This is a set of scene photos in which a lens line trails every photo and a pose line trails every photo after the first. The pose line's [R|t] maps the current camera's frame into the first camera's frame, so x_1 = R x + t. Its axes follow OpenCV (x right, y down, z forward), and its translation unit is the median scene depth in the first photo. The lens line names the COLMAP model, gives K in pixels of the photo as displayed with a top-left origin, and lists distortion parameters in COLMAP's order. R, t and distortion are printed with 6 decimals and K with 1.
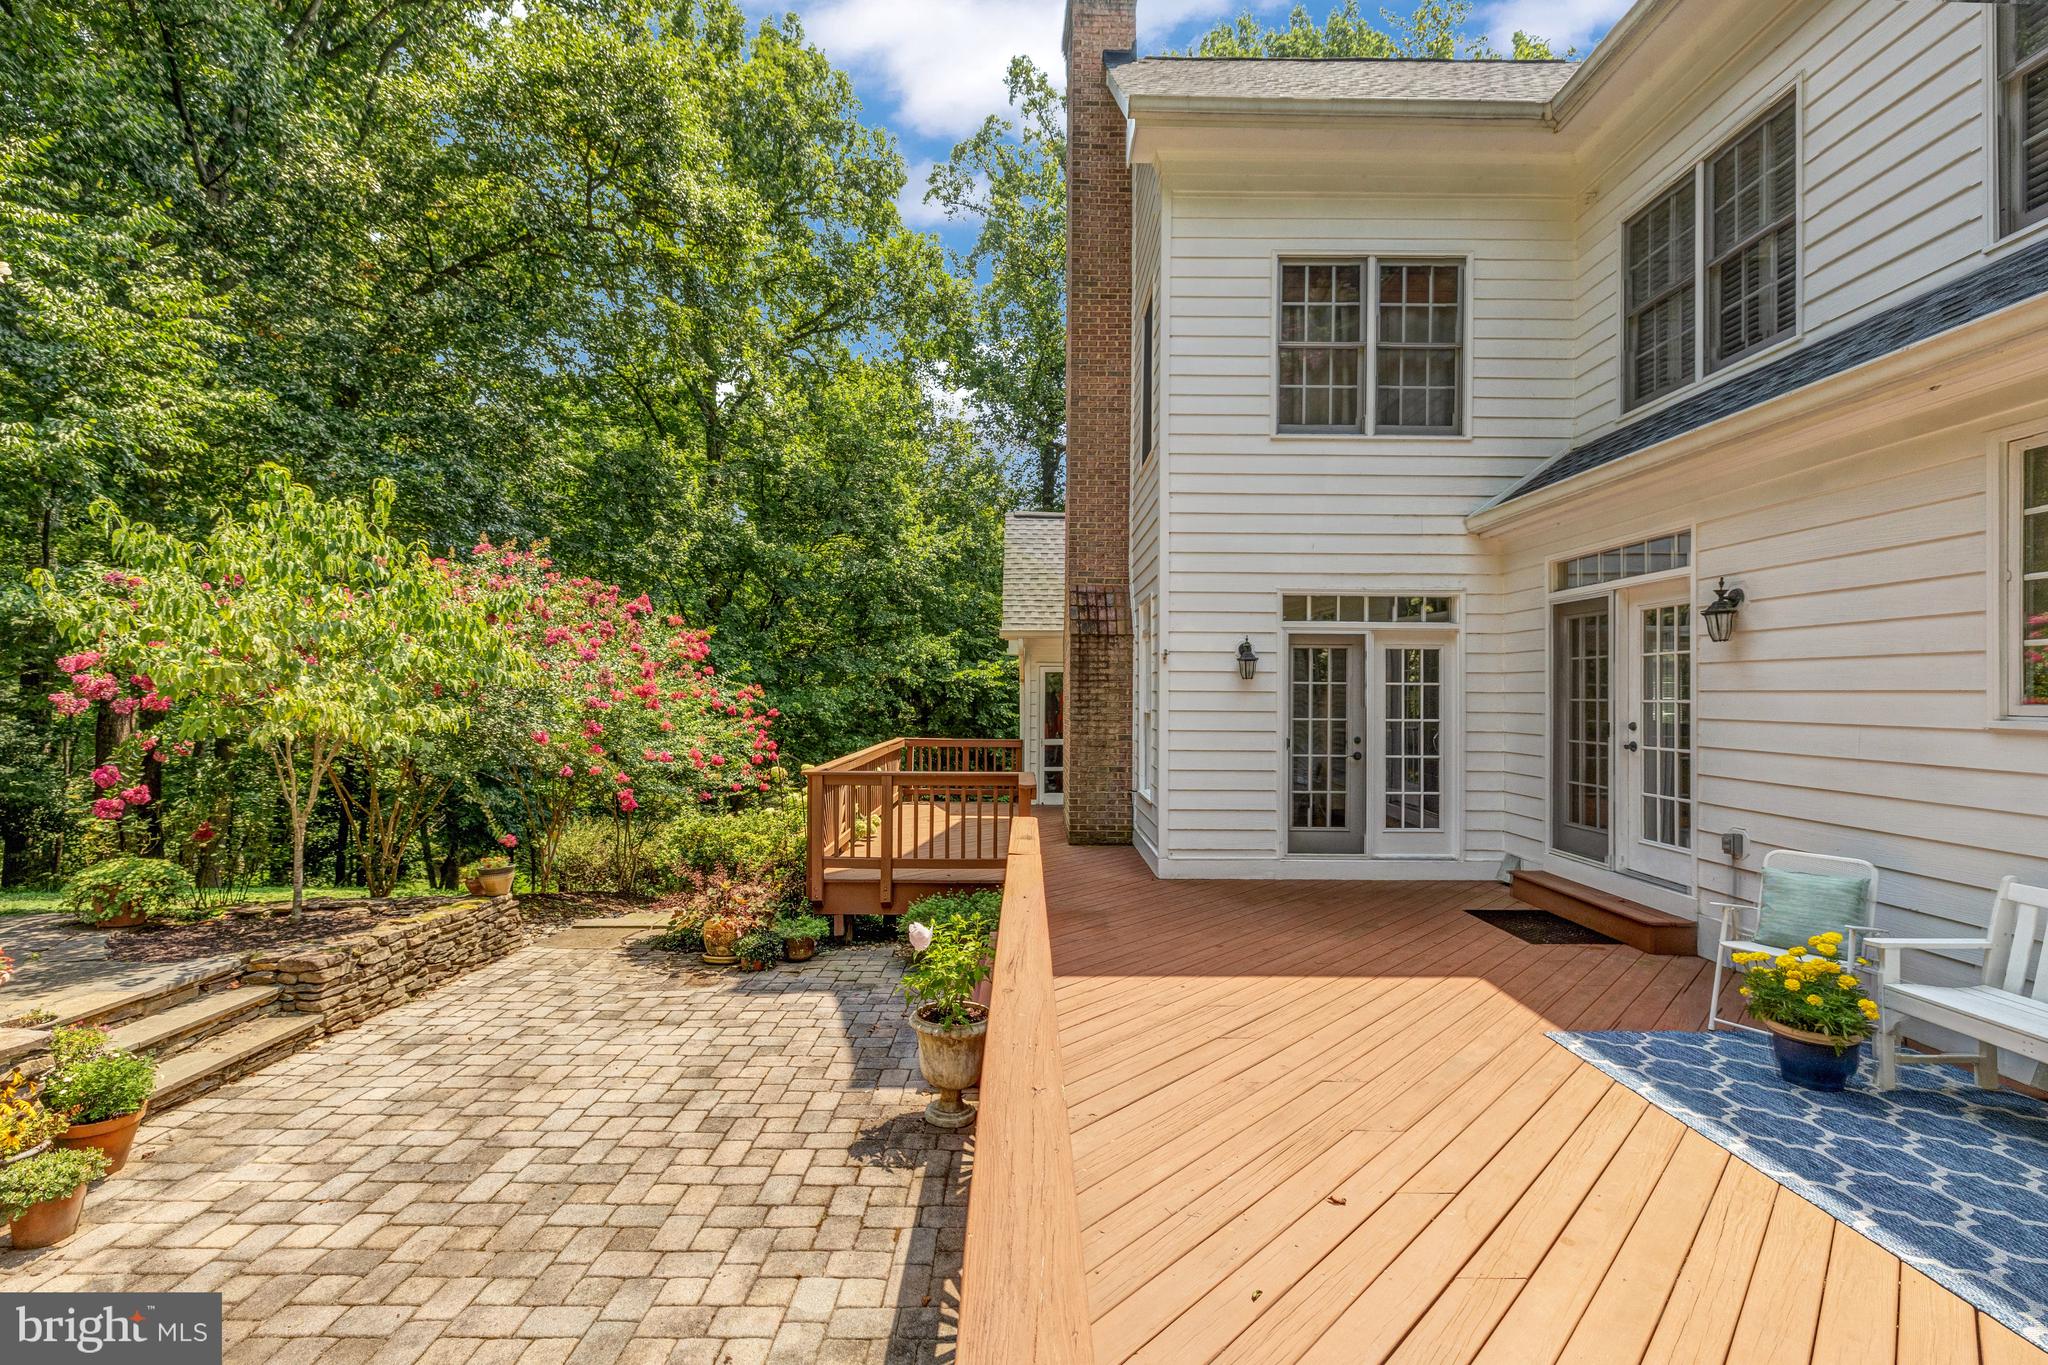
lens RADIAL K [[932.5, 0, 1042.1], [0, 932.5, 690.0], [0, 0, 1]] dist [0.004995, 0.000204]
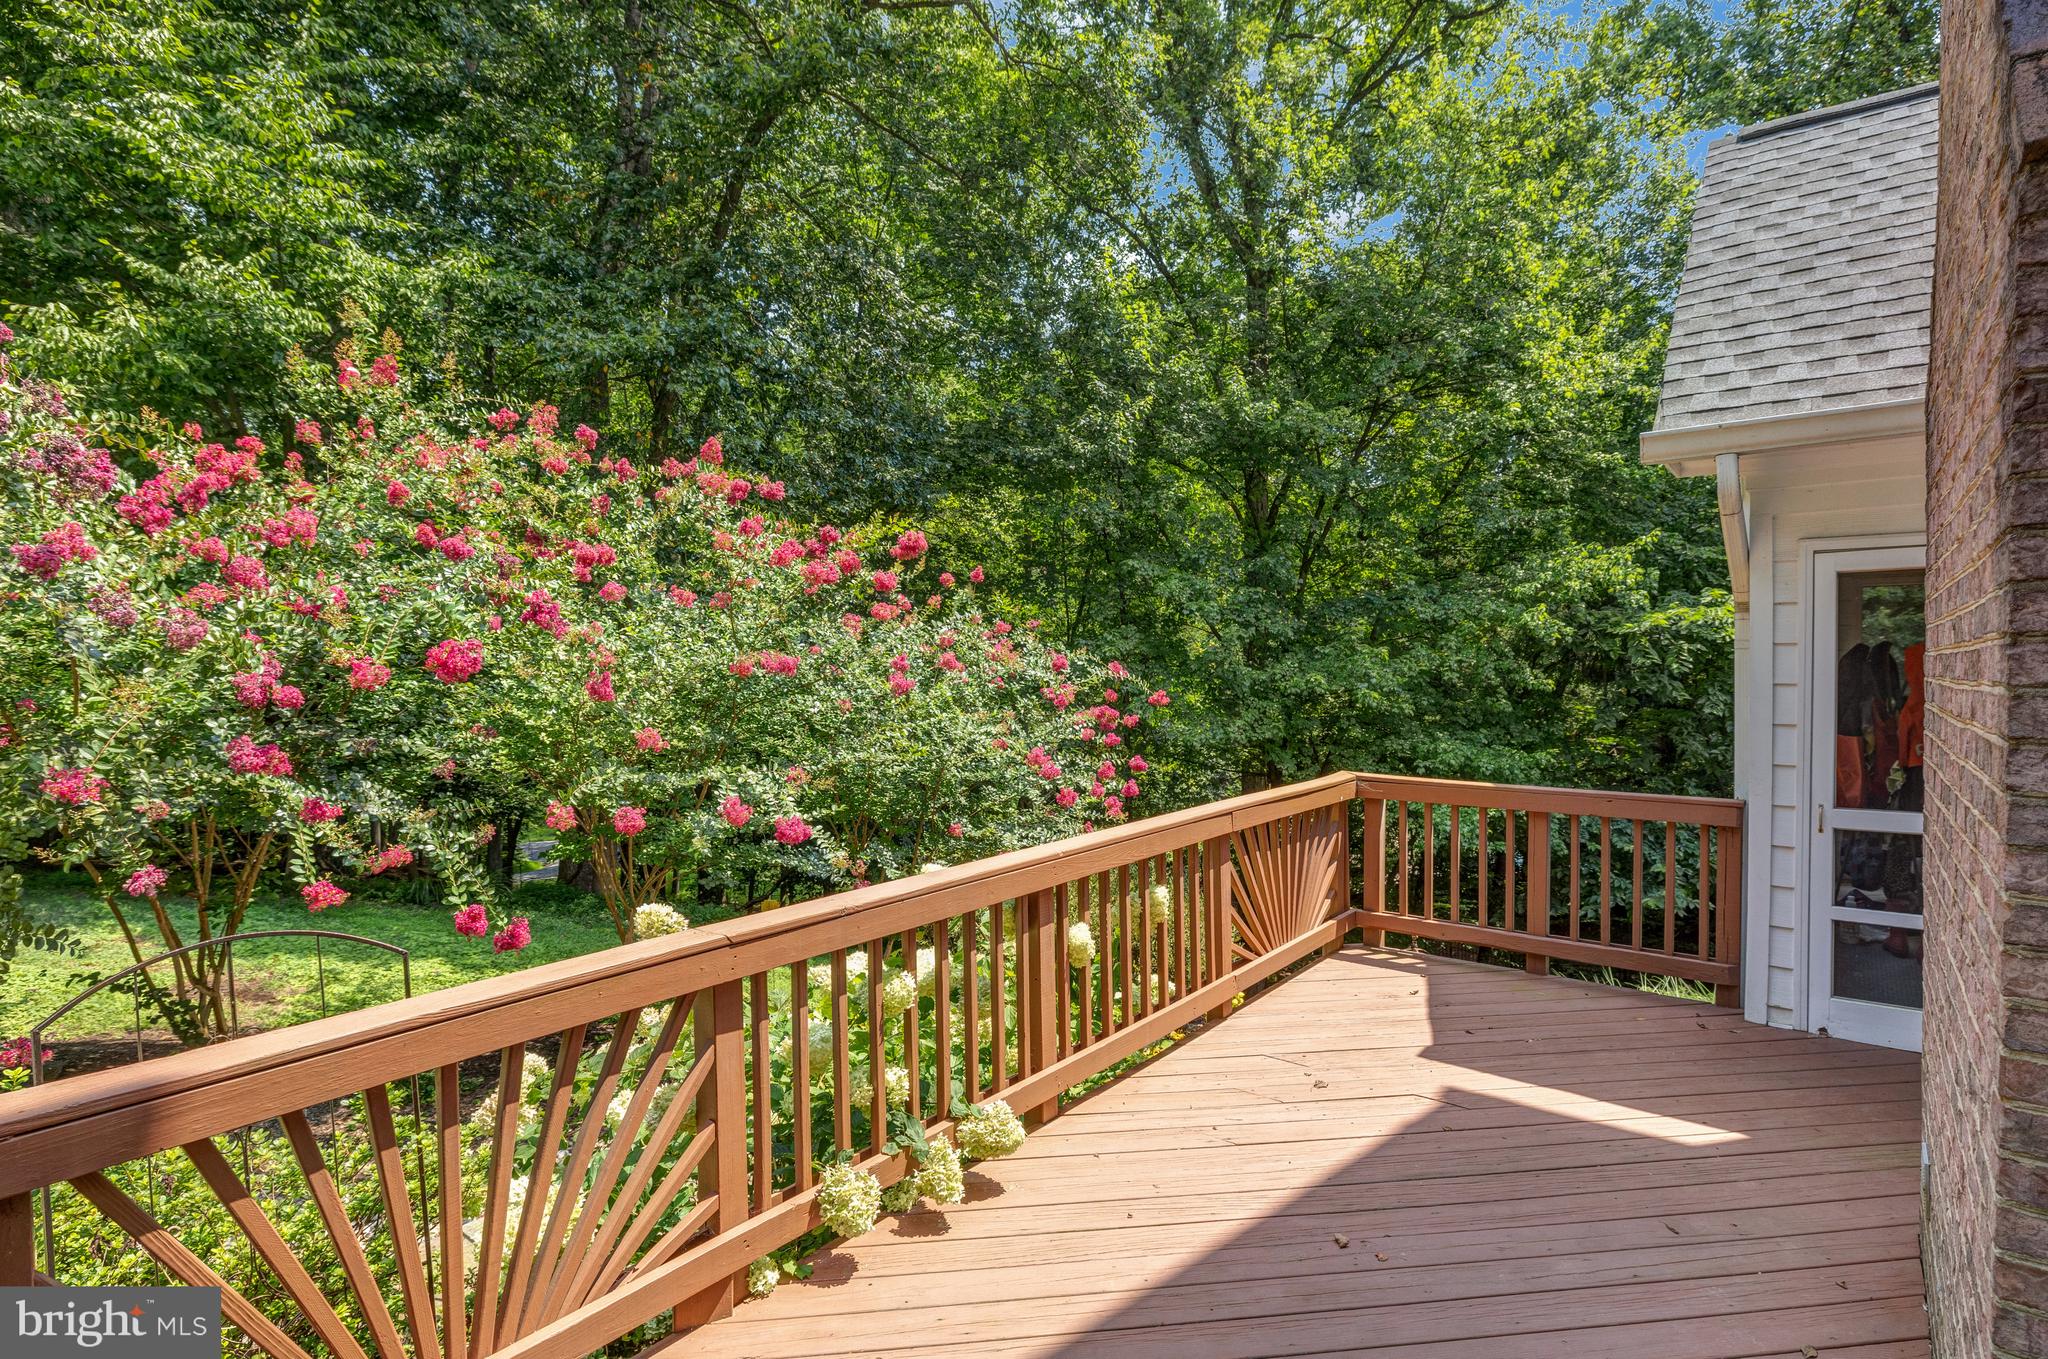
lens RADIAL K [[1089.5, 0, 1023.4], [0, 1089.5, 687.8], [0, 0, 1]] dist [-0.003279, -0.000452]
pose [[0.788384, 0.002362, -0.615179, 0.009877], [0.014492, 0.999644, 0.022410, 0.006508], [0.615013, -0.026583, 0.788069, 0.570488]]
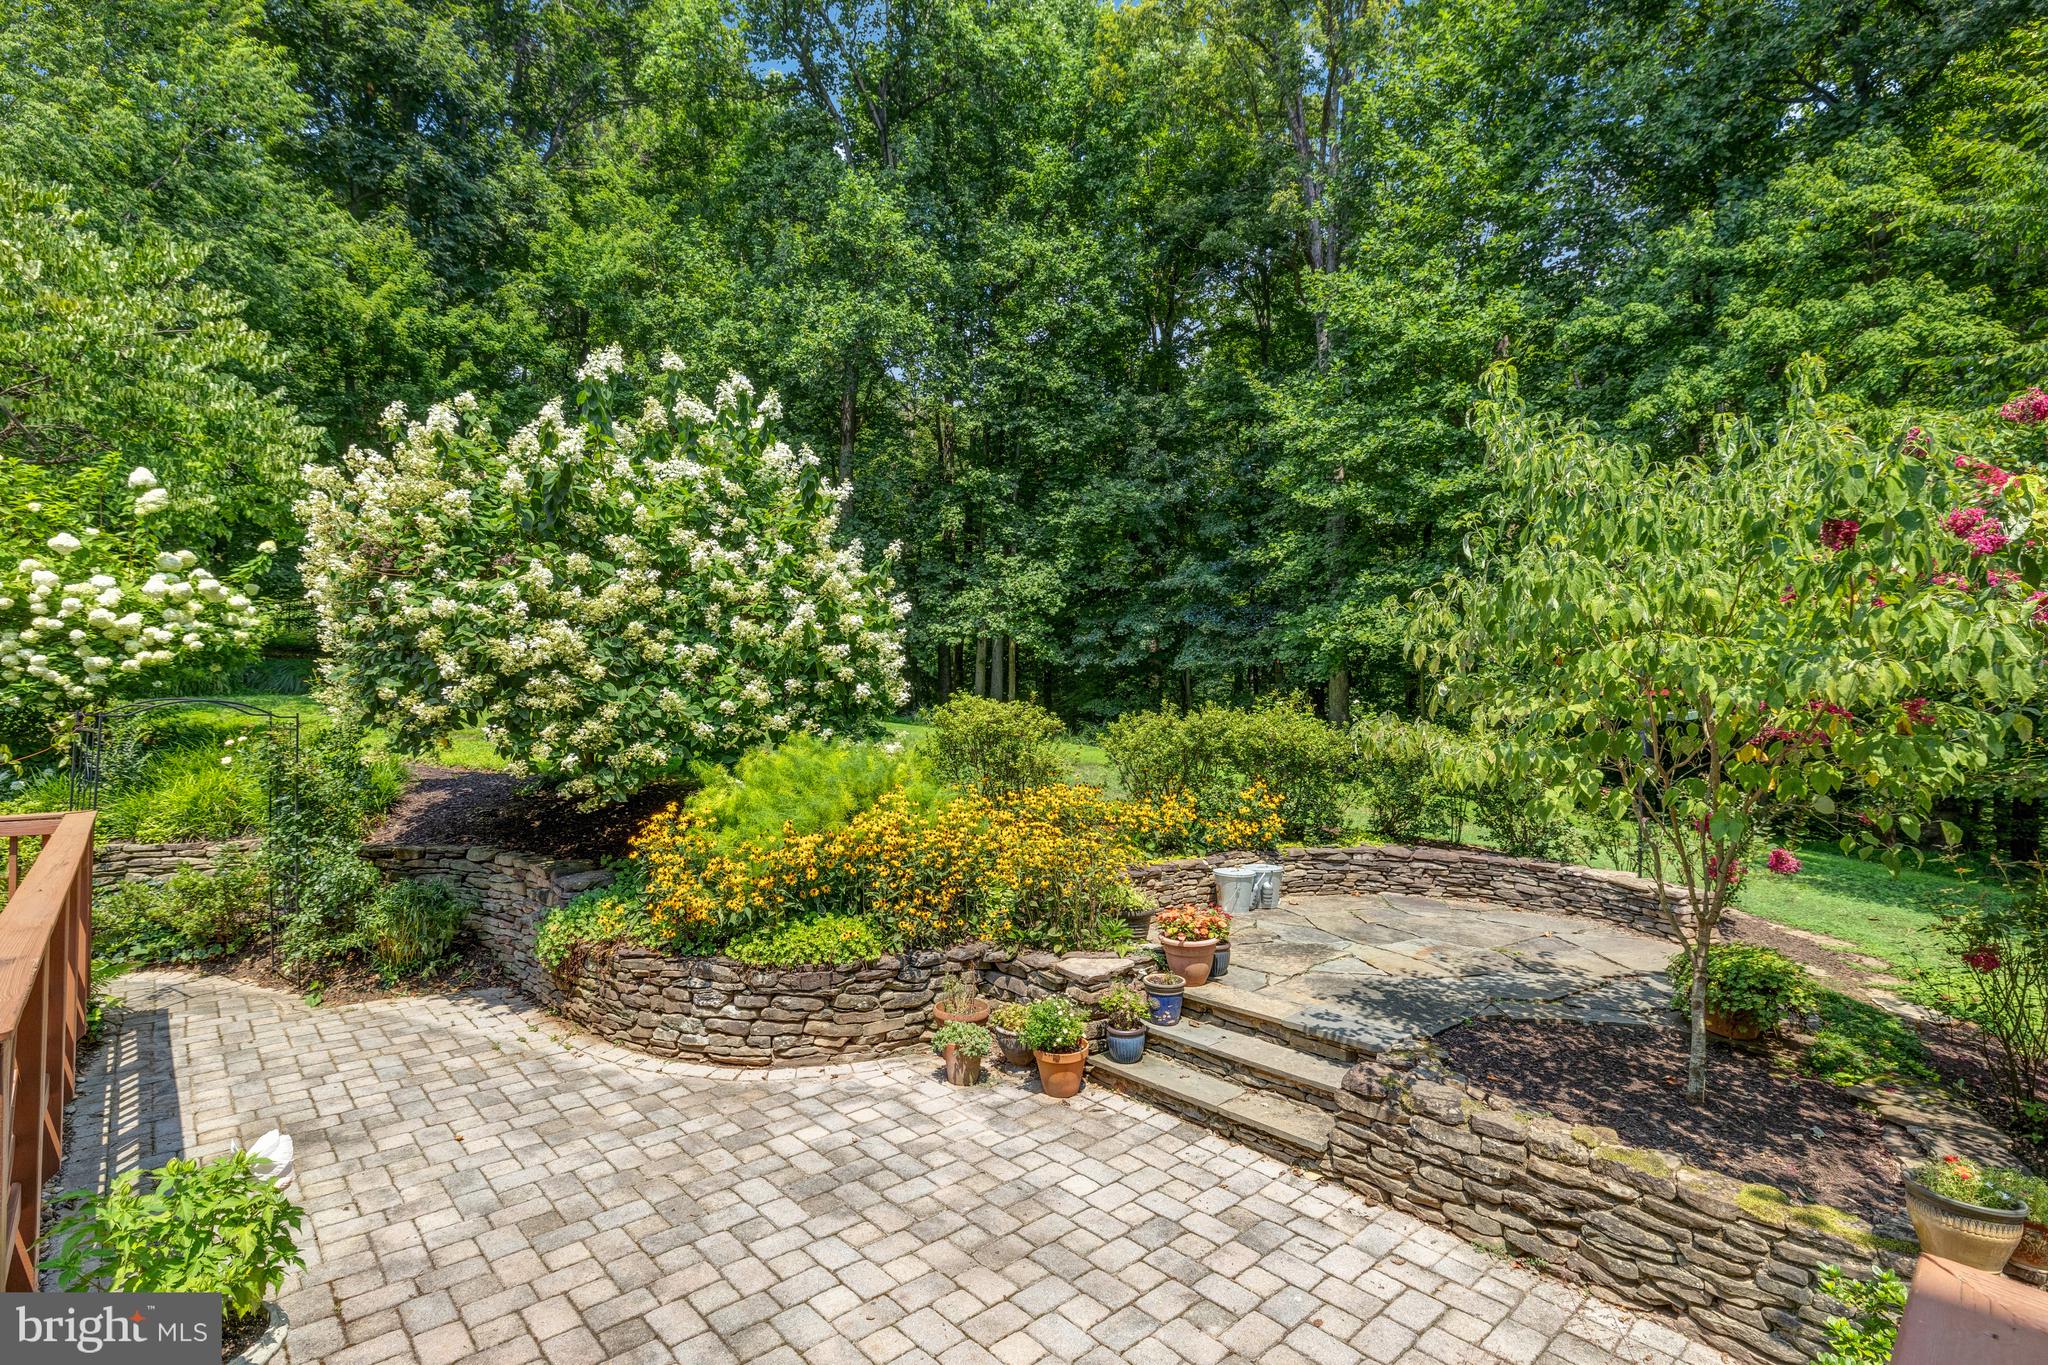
lens RADIAL K [[956.7, 0, 1010.1], [0, 956.7, 683.2], [0, 0, 1]] dist [-0.004773, 0.000994]
pose [[-0.749694, -0.023392, -0.661371, -0.072176], [-0.003517, 0.999502, -0.031365, 0.003606], [0.661775, -0.021188, -0.749403, 1.495688]]
